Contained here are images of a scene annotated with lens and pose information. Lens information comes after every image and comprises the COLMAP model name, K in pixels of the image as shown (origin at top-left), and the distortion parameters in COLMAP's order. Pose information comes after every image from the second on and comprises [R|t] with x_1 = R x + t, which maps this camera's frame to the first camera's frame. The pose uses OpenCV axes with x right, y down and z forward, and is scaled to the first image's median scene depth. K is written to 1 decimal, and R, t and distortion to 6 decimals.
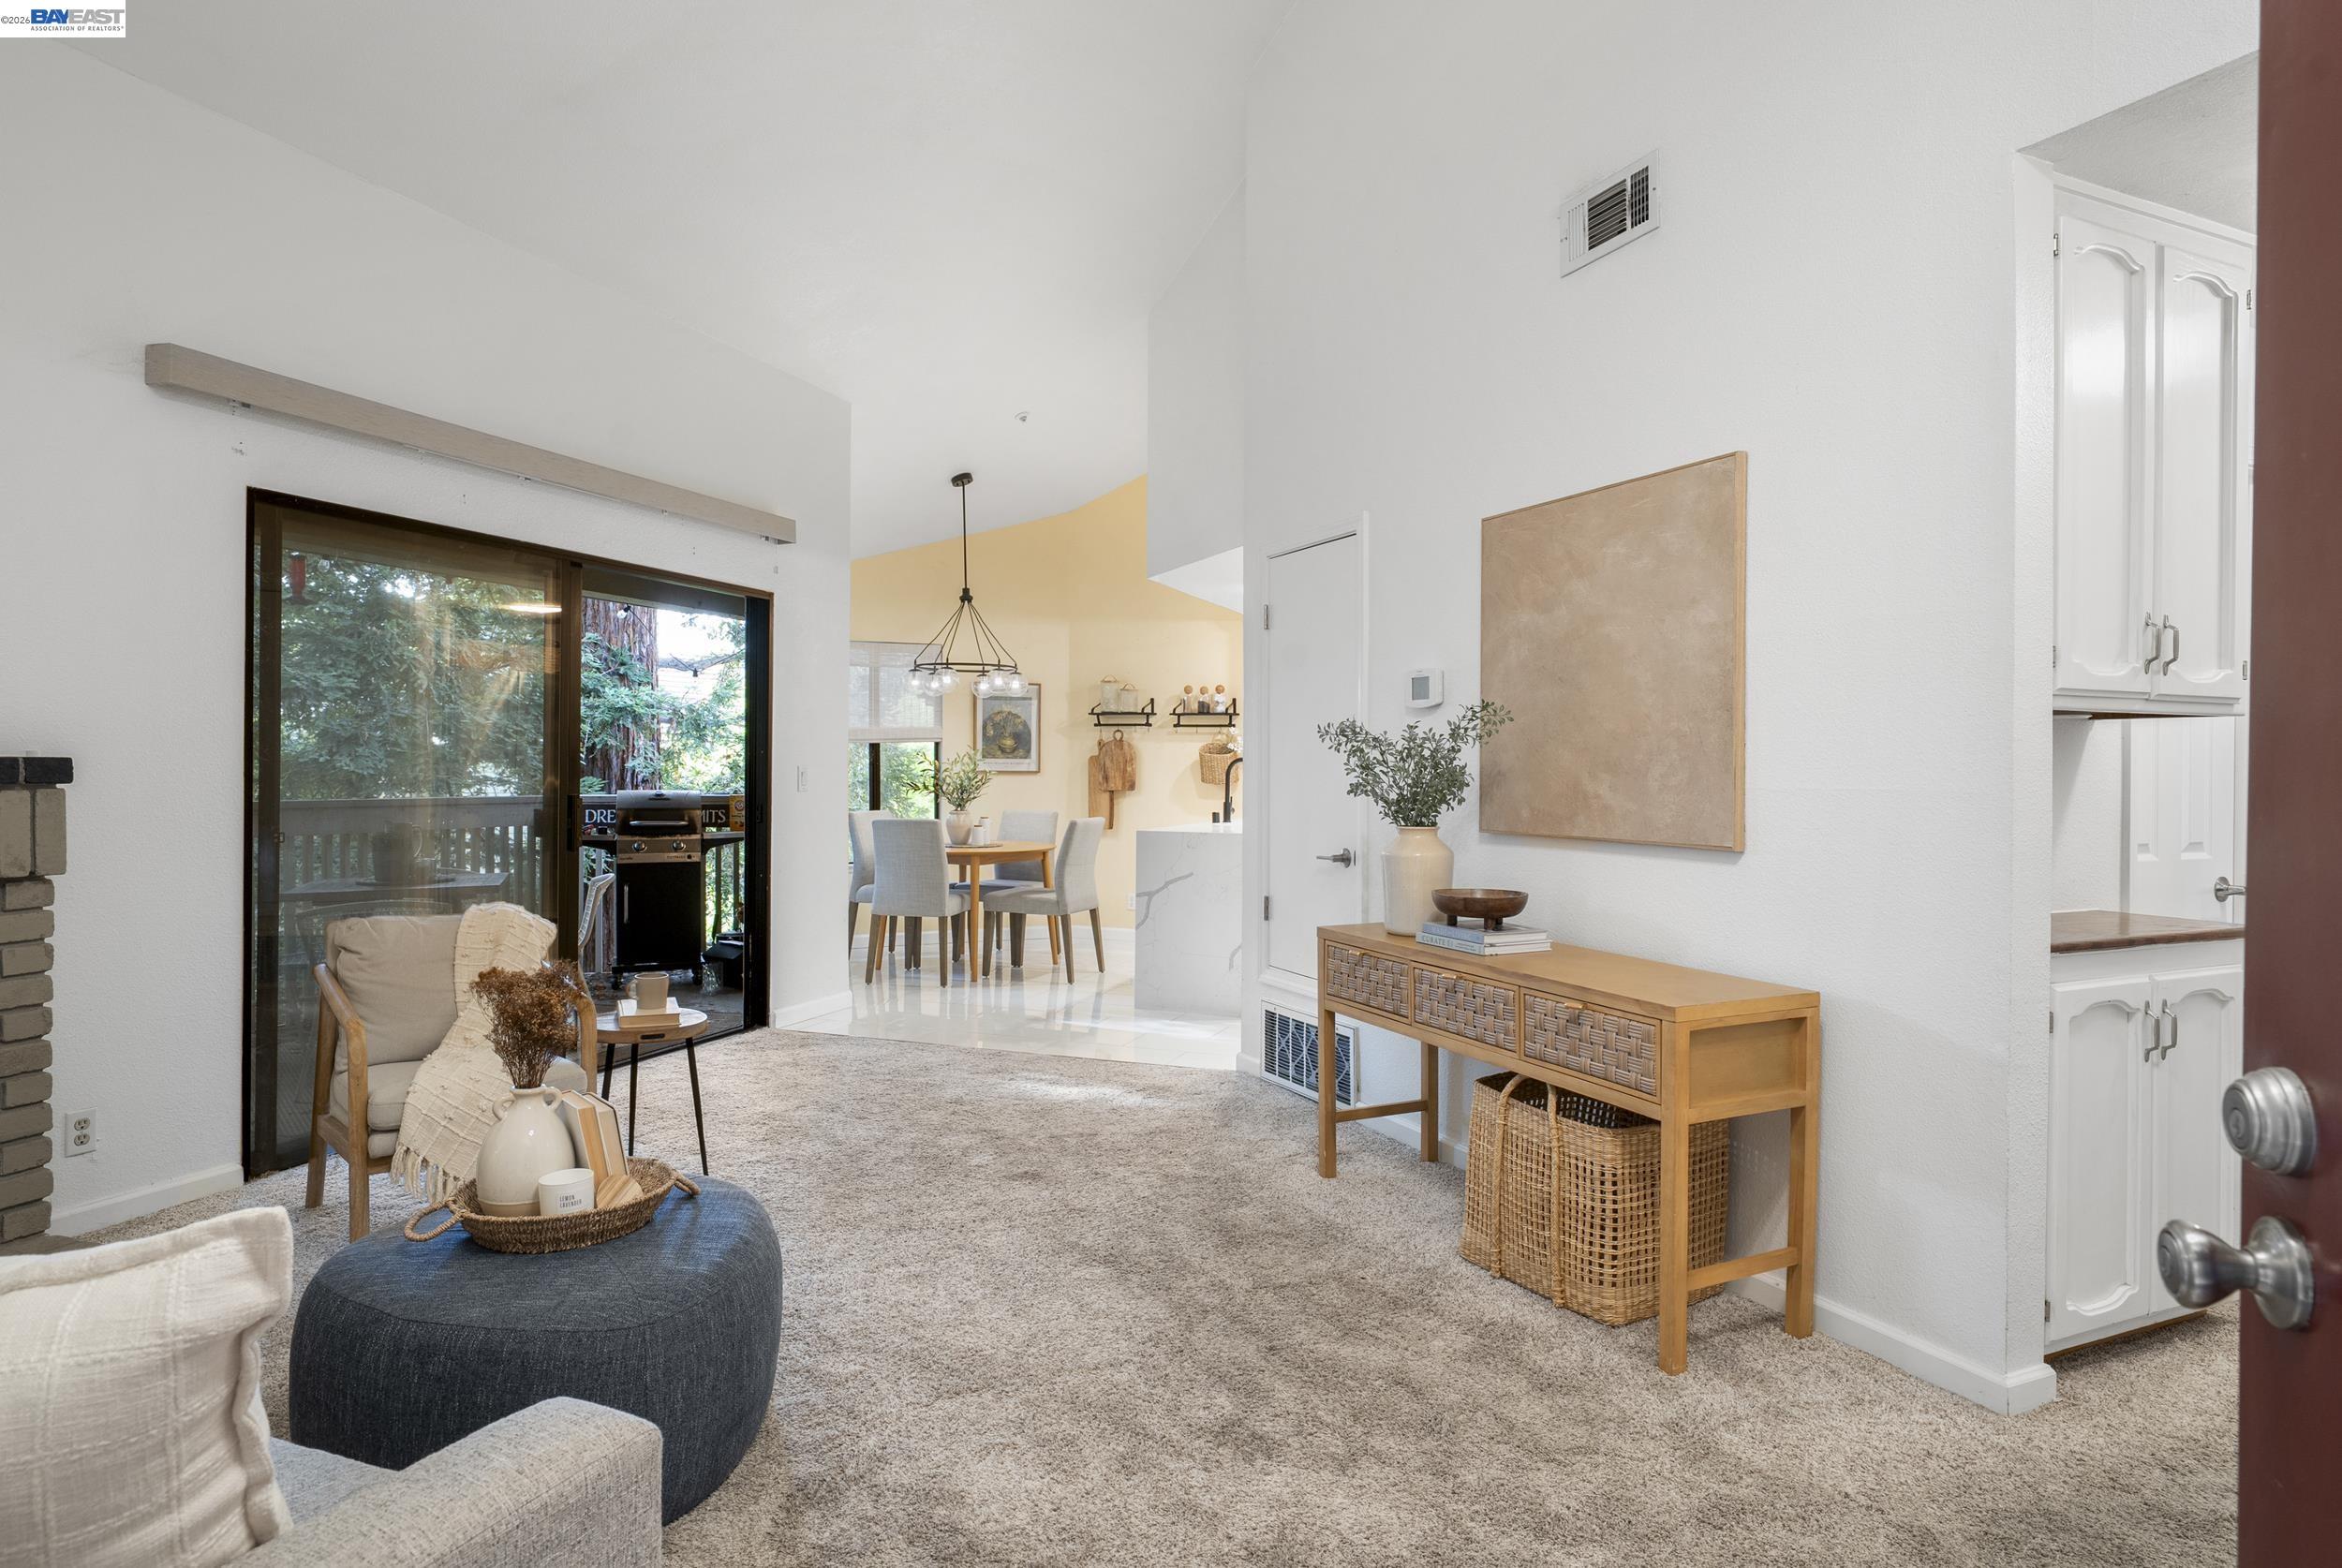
lens RADIAL K [[1317.7, 0, 1173.5], [0, 1317.7, 771.2], [0, 0, 1]] dist [0.002691, -0.000653]
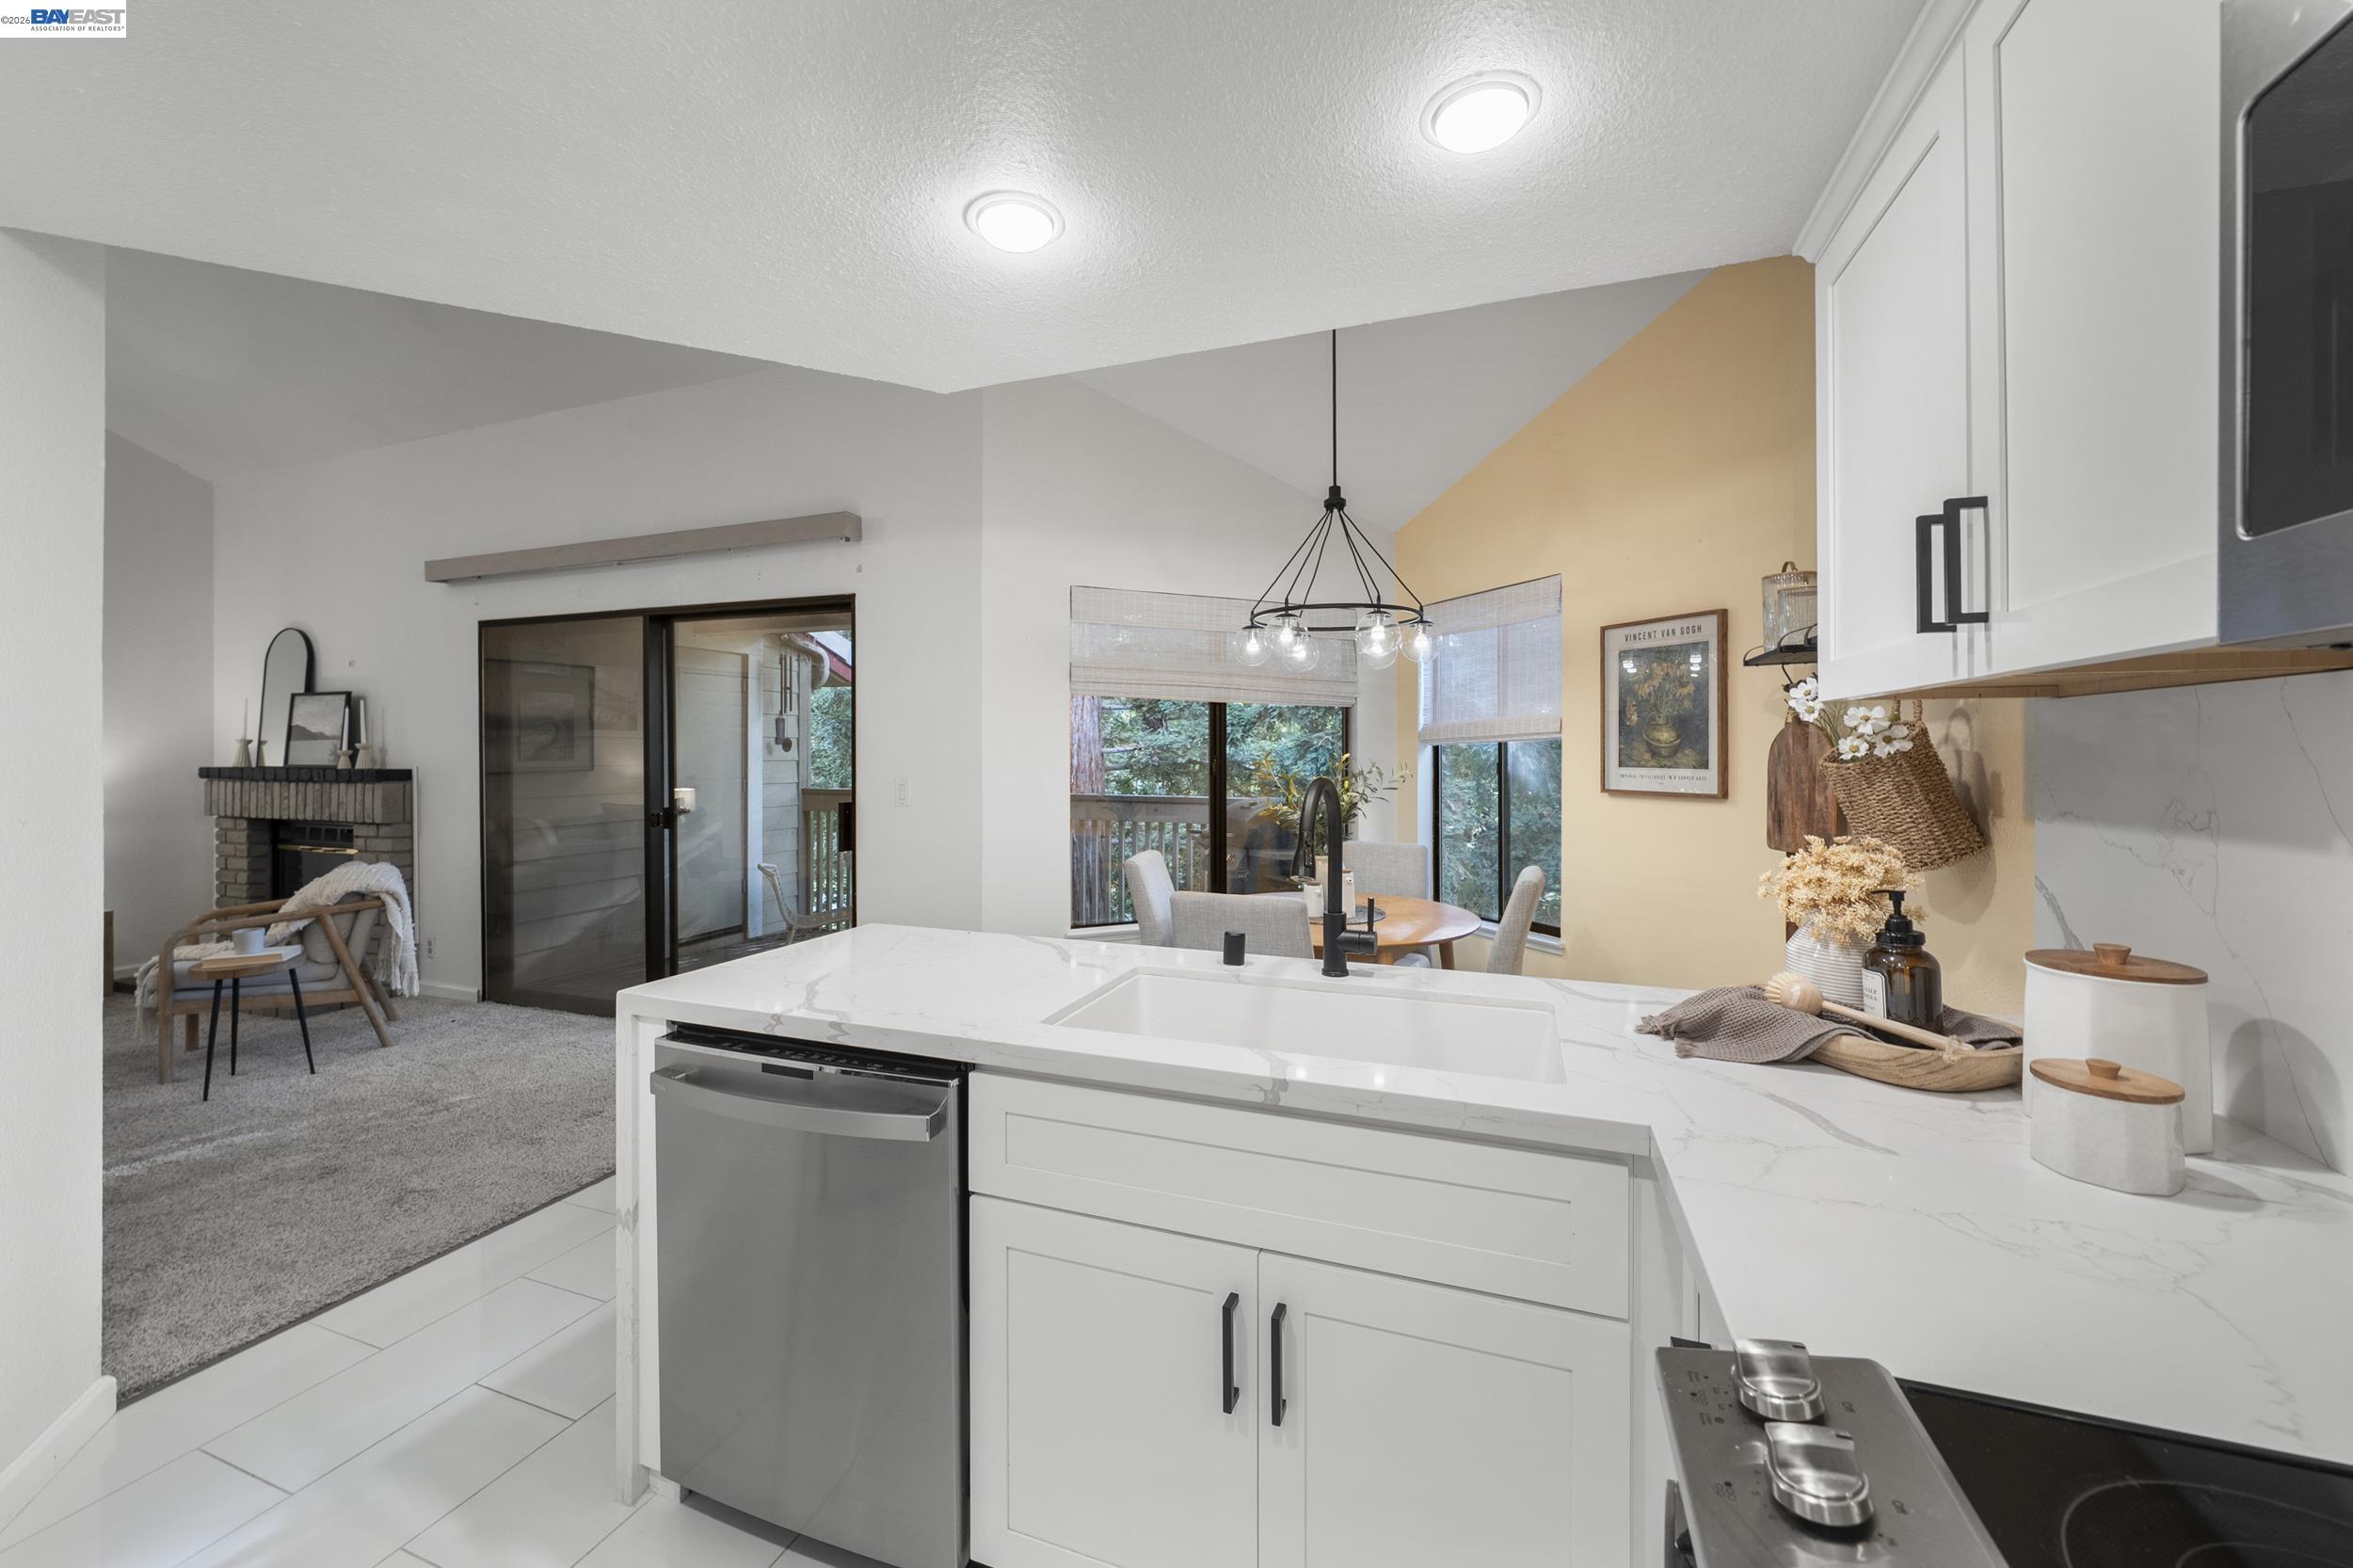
lens RADIAL K [[909.7, 0, 1167.7], [0, 909.7, 743.8], [0, 0, 1]] dist [-0.003858, -0.000281]
pose [[-0.008053, -0.010645, -0.999911, 0.585891], [-0.003802, 0.999936, -0.010614, -0.037675], [0.999960, 0.003716, -0.008093, 2.095064]]
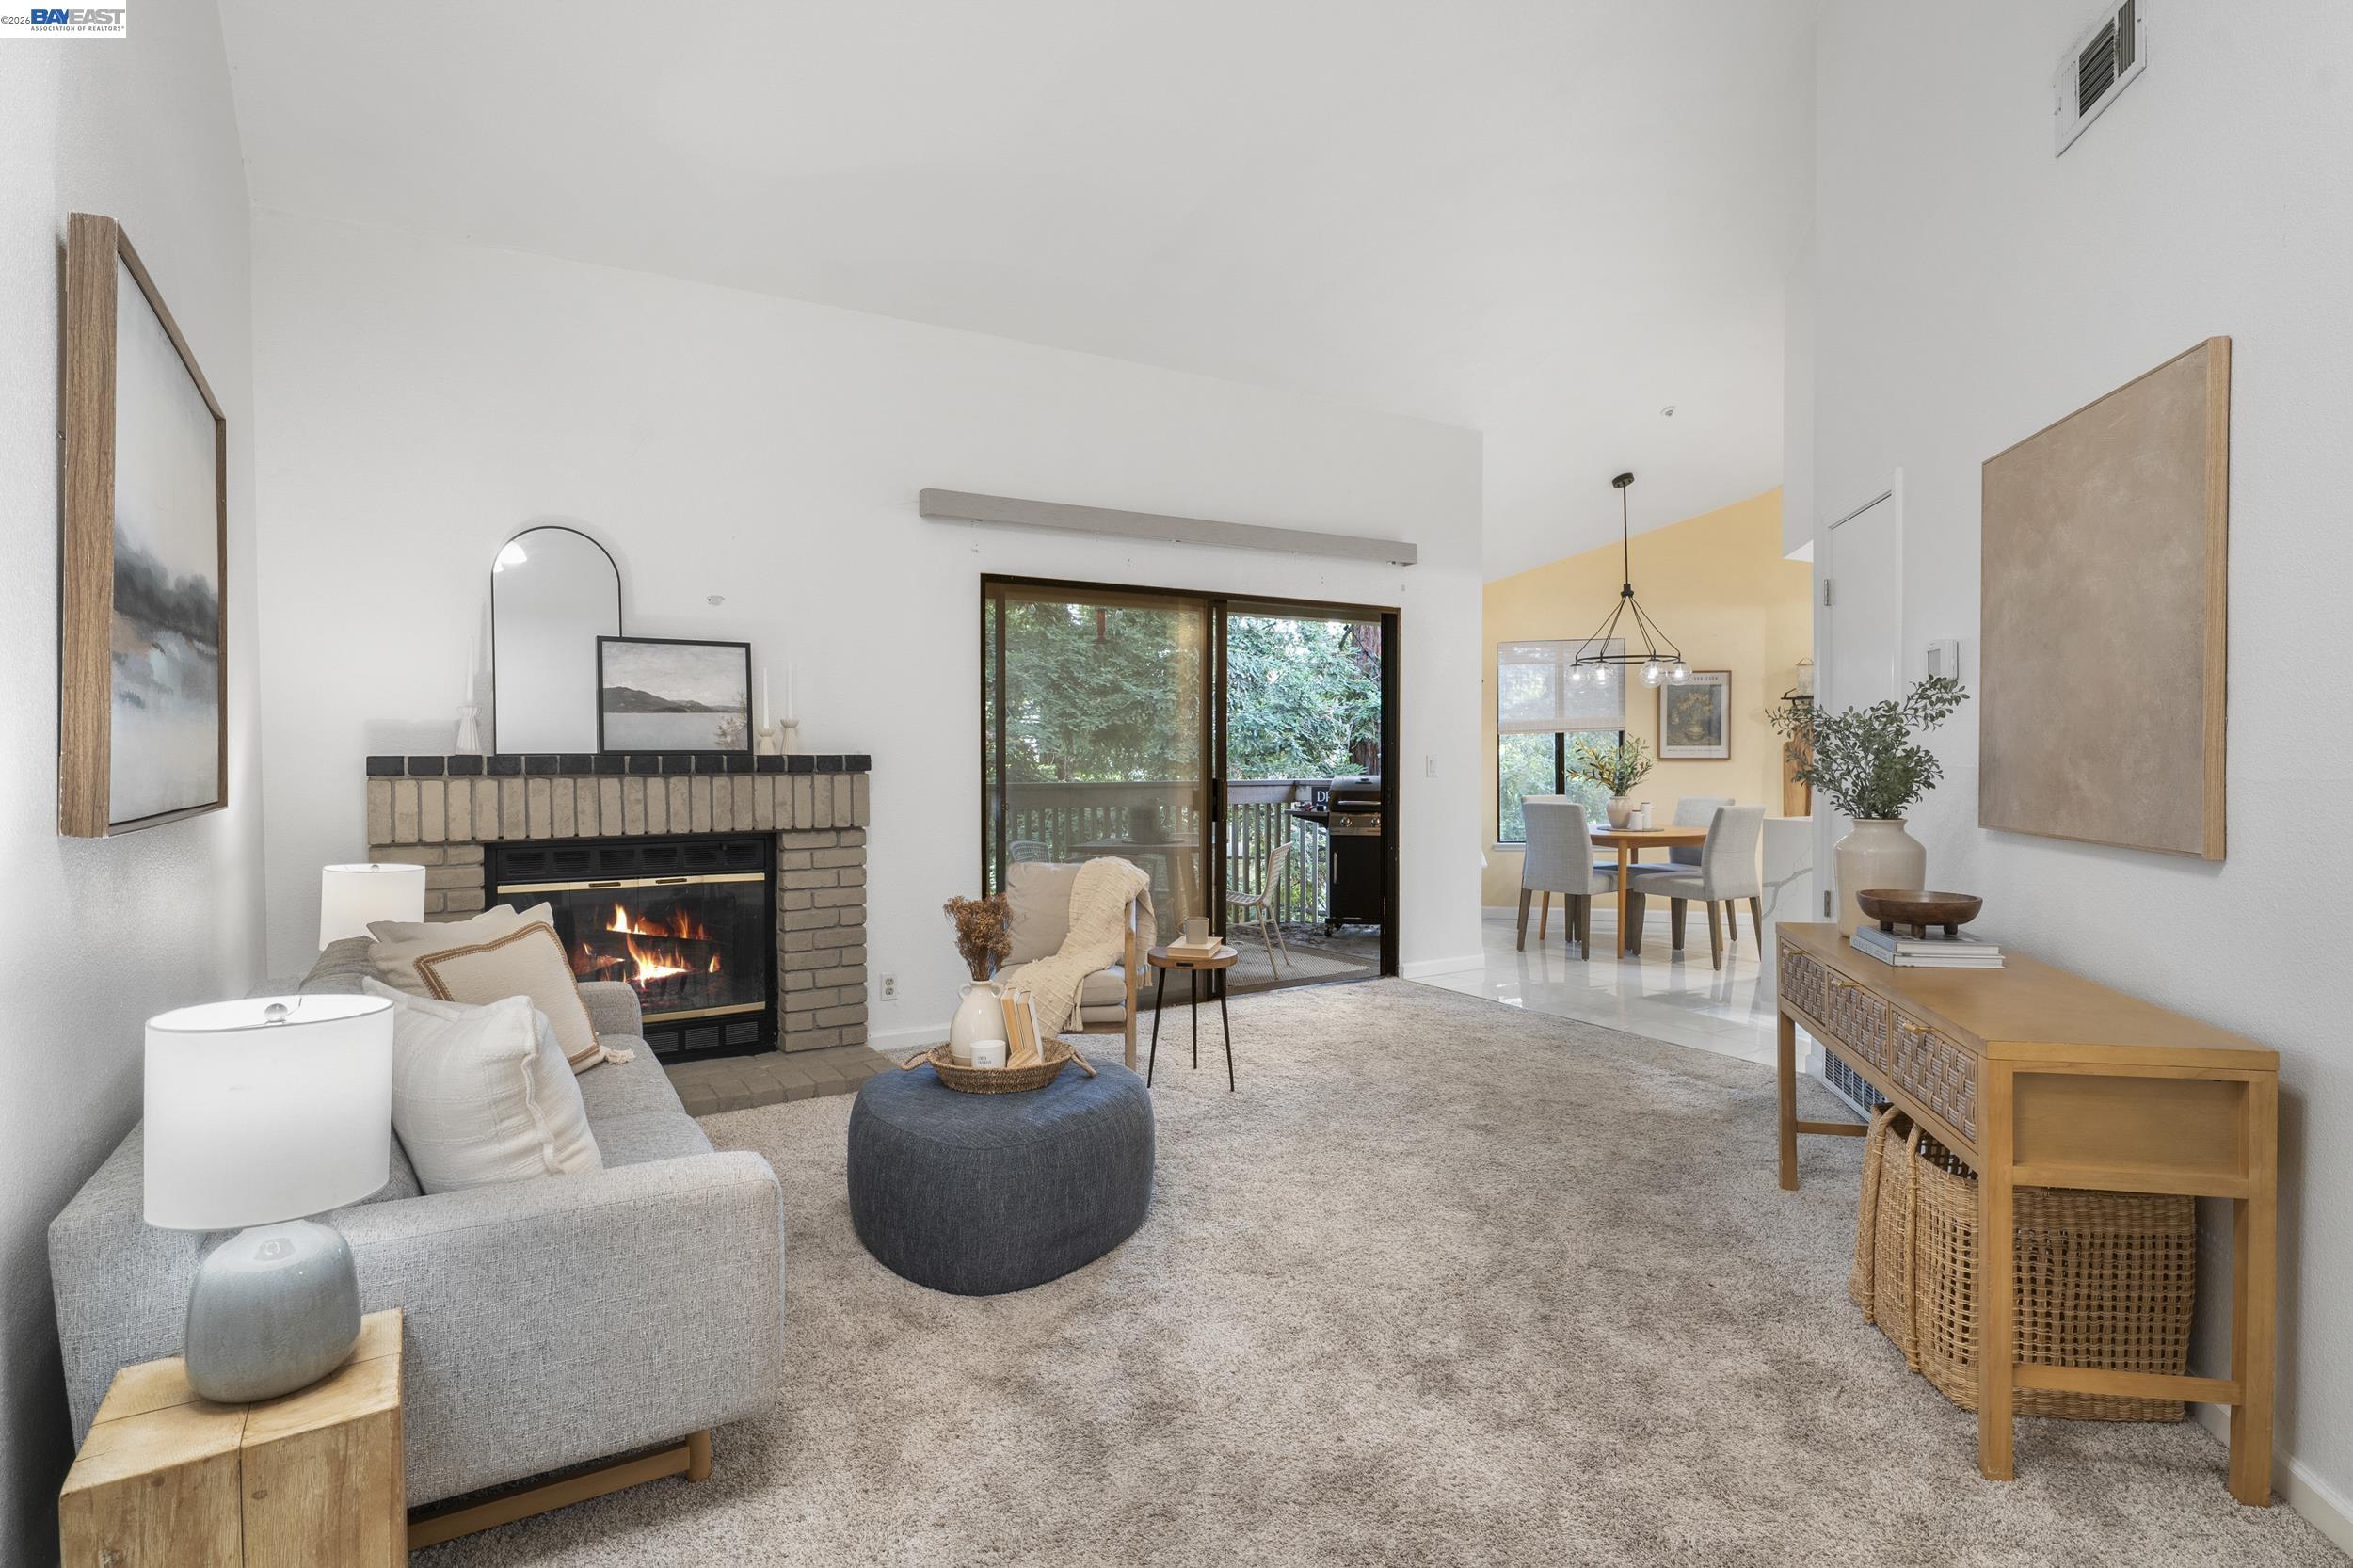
lens RADIAL K [[1193.6, 0, 1179.3], [0, 1193.6, 775.9], [0, 0, 1]] dist [0.001794, 0.001125]
pose [[0.787355, 0.003518, -0.616490, 0.334912], [0.005345, 0.999907, 0.012532, -0.000220], [0.616477, -0.013163, 0.787263, 0.070276]]
